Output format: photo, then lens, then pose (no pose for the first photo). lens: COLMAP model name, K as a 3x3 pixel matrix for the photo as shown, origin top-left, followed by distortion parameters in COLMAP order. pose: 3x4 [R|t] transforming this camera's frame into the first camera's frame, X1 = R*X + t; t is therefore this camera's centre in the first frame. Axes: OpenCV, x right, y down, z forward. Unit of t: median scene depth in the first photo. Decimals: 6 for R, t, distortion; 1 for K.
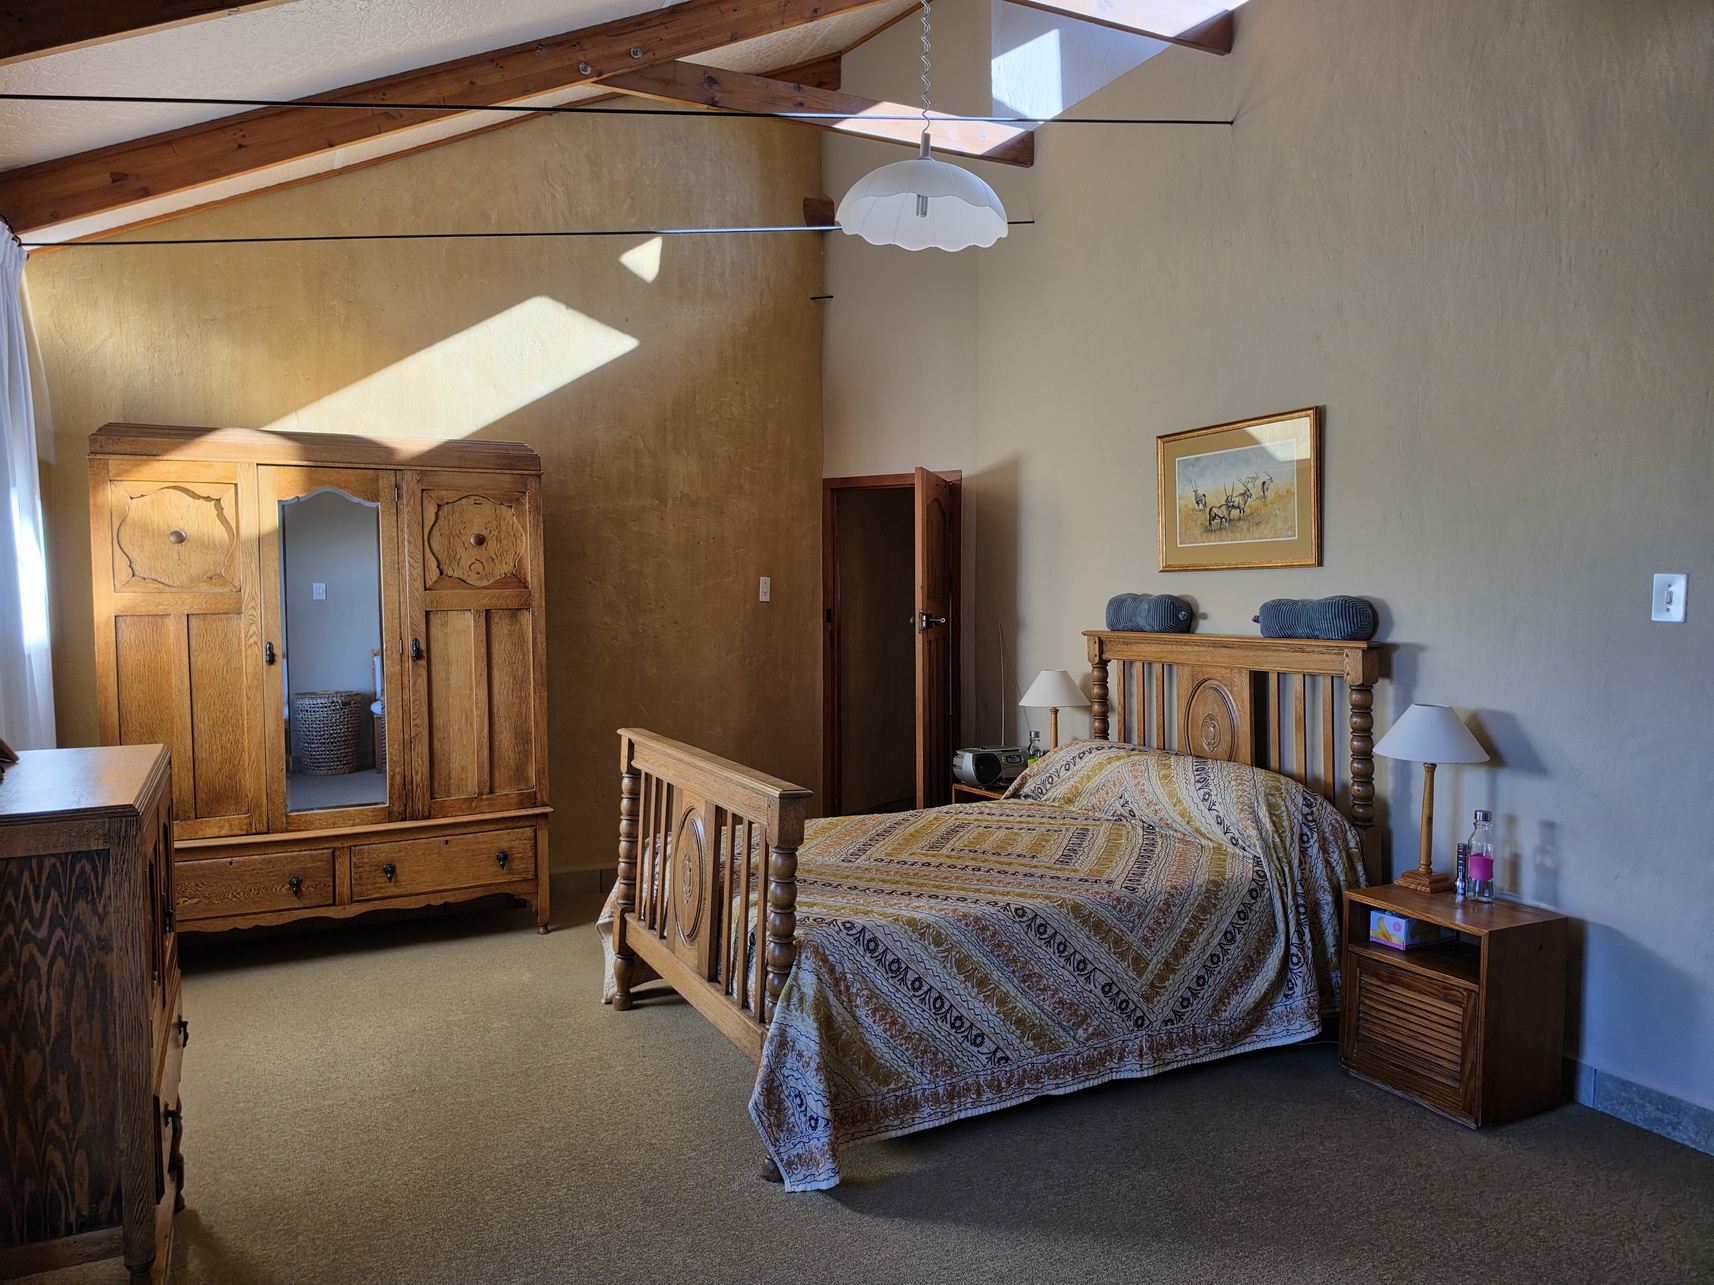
lens RADIAL K [[1202.0, 0, 857.0], [0, 1202.0, 642.5], [0, 0, 1]] dist [-0.001687, -0.003990]
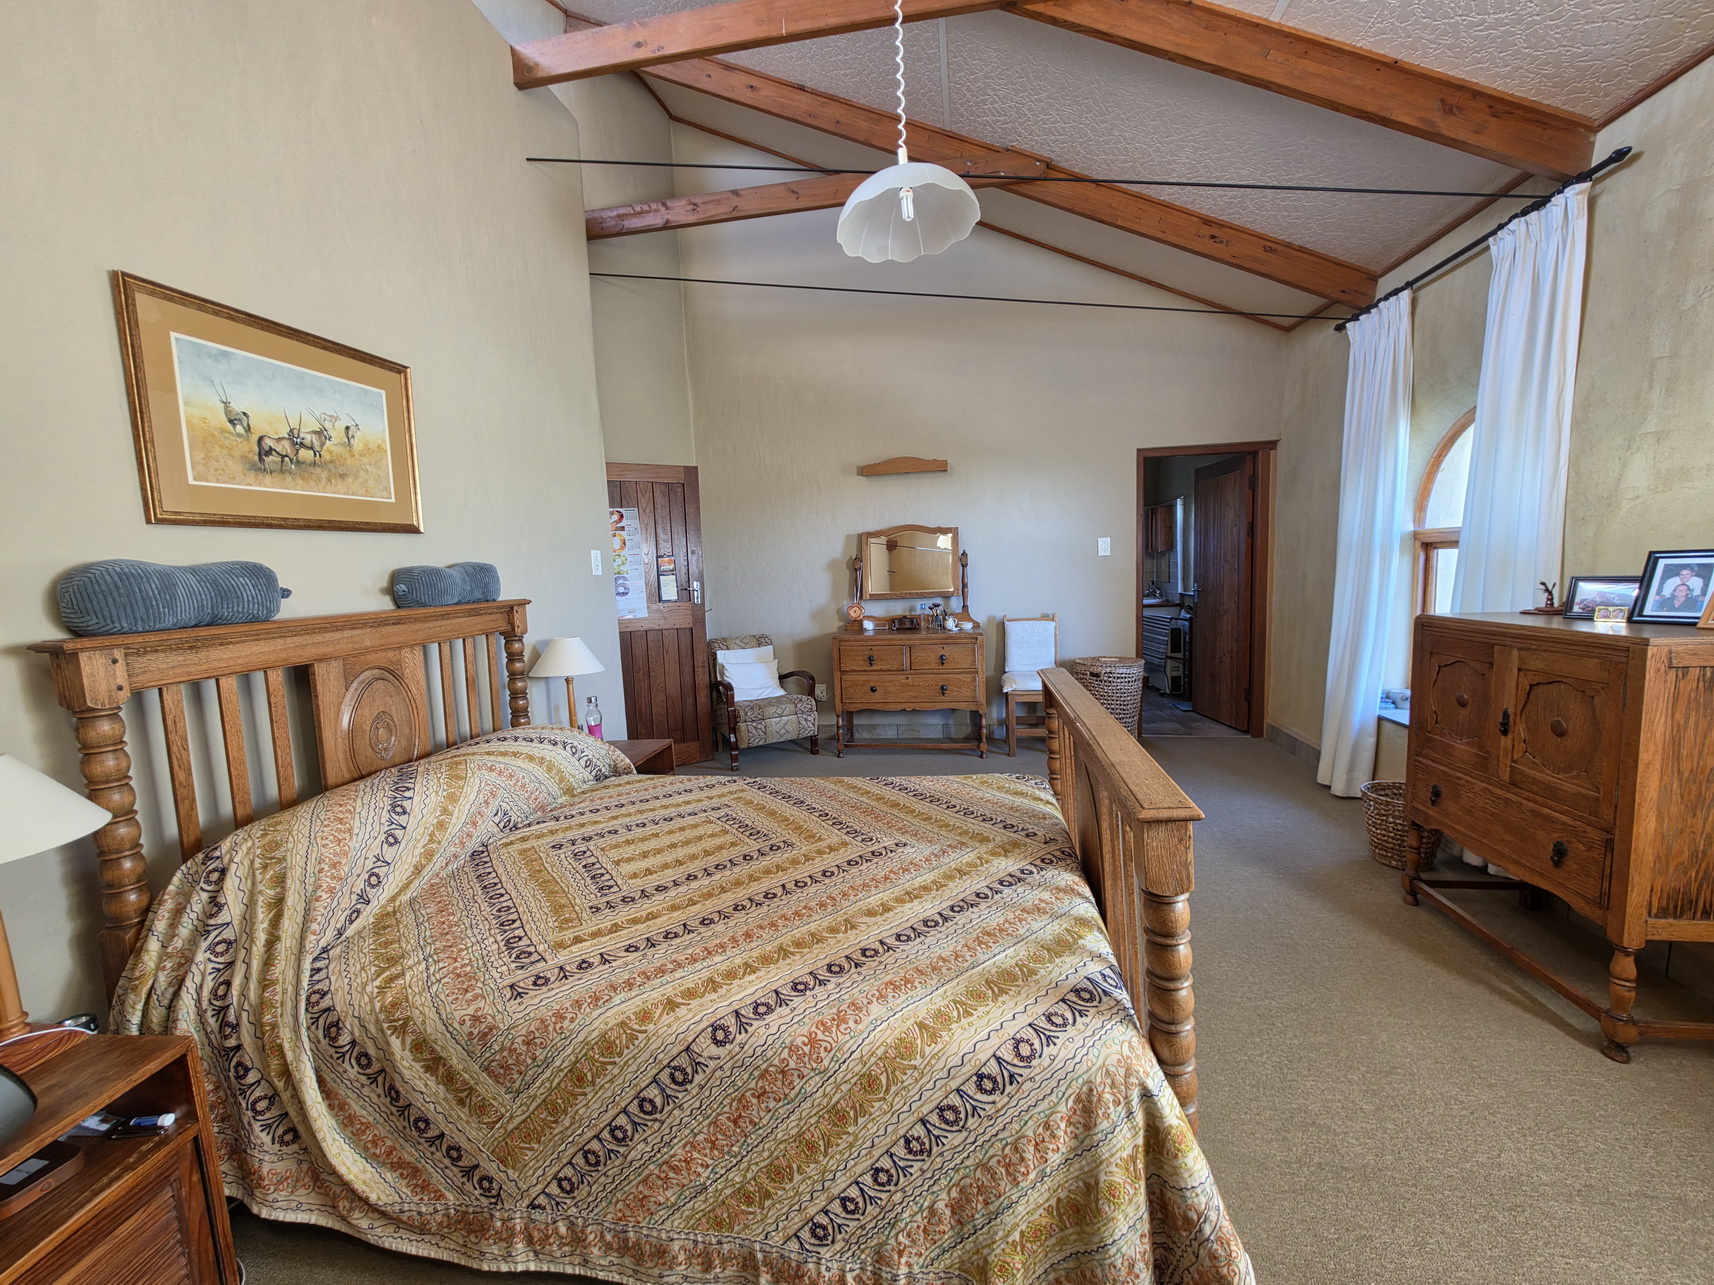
lens RADIAL K [[693.5, 0, 857.0], [0, 693.5, 642.5], [0, 0, 1]] dist [0.000274, 0.000045]
pose [[-0.811672, -0.022966, 0.583661, -0.224411], [0.074080, 0.987111, 0.141861, -0.026823], [-0.579396, 0.158382, -0.799509, 1.162226]]
